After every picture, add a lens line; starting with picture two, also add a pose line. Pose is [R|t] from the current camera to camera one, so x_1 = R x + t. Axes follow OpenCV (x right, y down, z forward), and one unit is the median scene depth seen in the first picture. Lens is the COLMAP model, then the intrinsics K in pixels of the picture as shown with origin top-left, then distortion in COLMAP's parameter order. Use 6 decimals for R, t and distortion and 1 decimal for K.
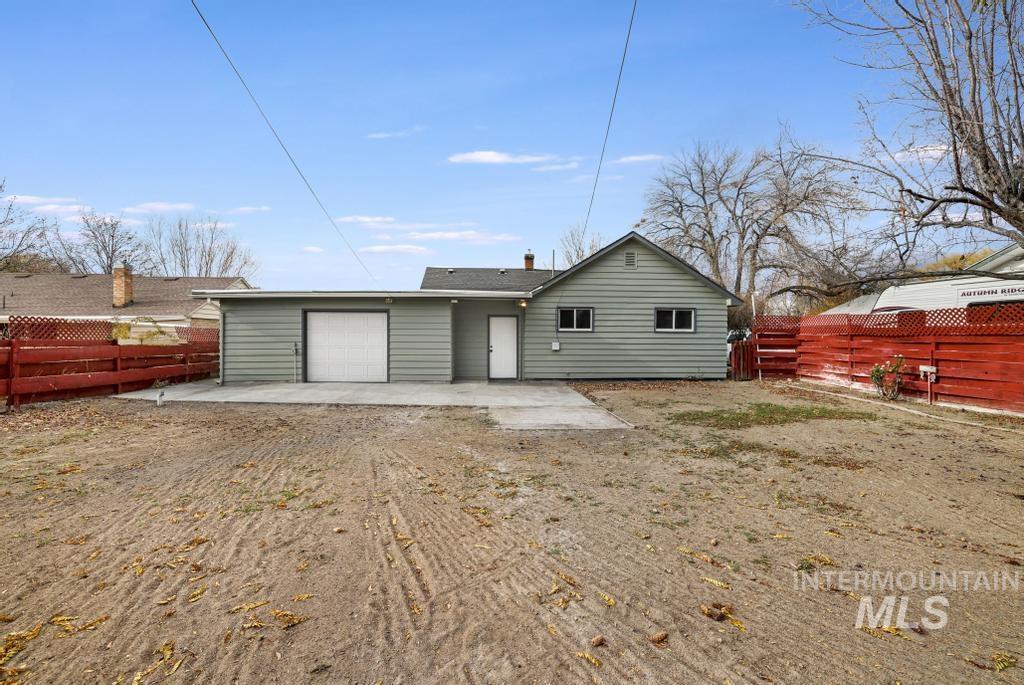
lens RADIAL K [[450.7, 0, 504.8], [0, 450.7, 335.9], [0, 0, 1]] dist [-0.048162, 0.017925]
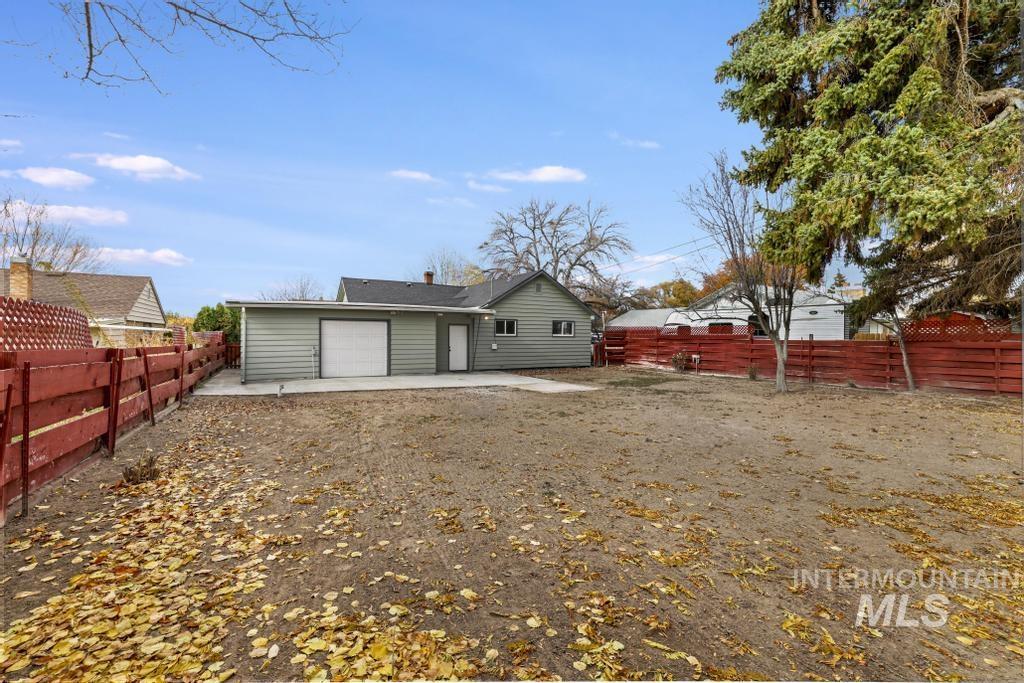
lens RADIAL K [[450.7, 0, 504.8], [0, 450.7, 334.9], [0, 0, 1]] dist [-0.048162, 0.017925]
pose [[0.884937, 0.003197, 0.465699, -0.519160], [-0.002288, 0.999994, -0.002517, -0.010579], [-0.465704, 0.001162, 0.884940, -0.271610]]
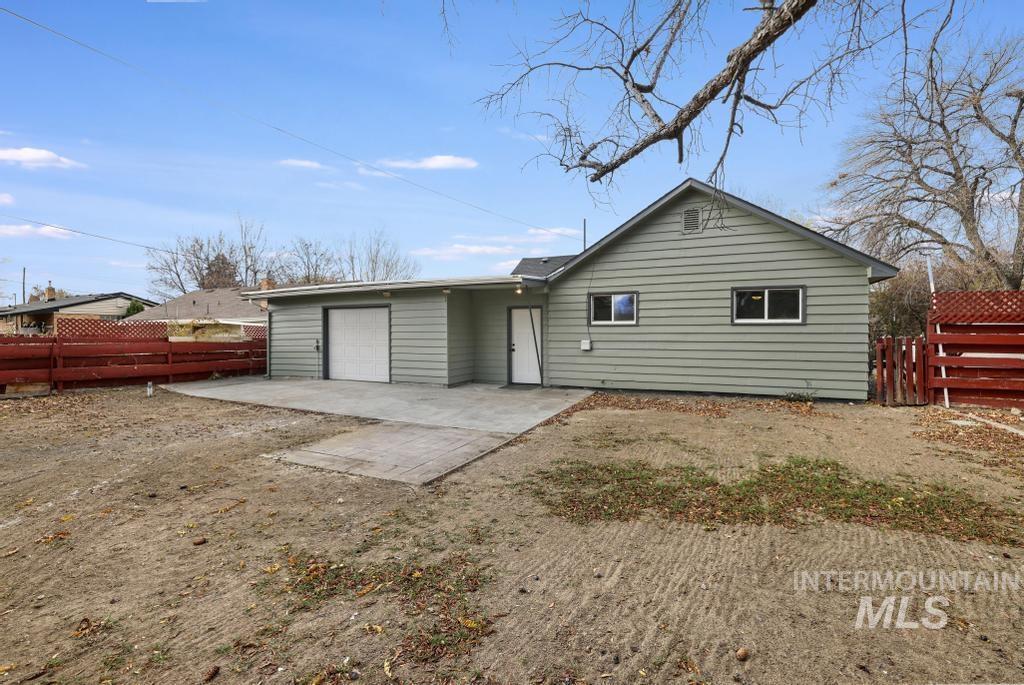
lens RADIAL K [[442.9, 0, 509.2], [0, 442.9, 337.5], [0, 0, 1]] dist [-0.044421, 0.015869]
pose [[0.895143, -0.001090, -0.445778, 0.331642], [0.005936, 0.999937, 0.009476, 0.002701], [0.445739, -0.011129, 0.895094, 0.272128]]
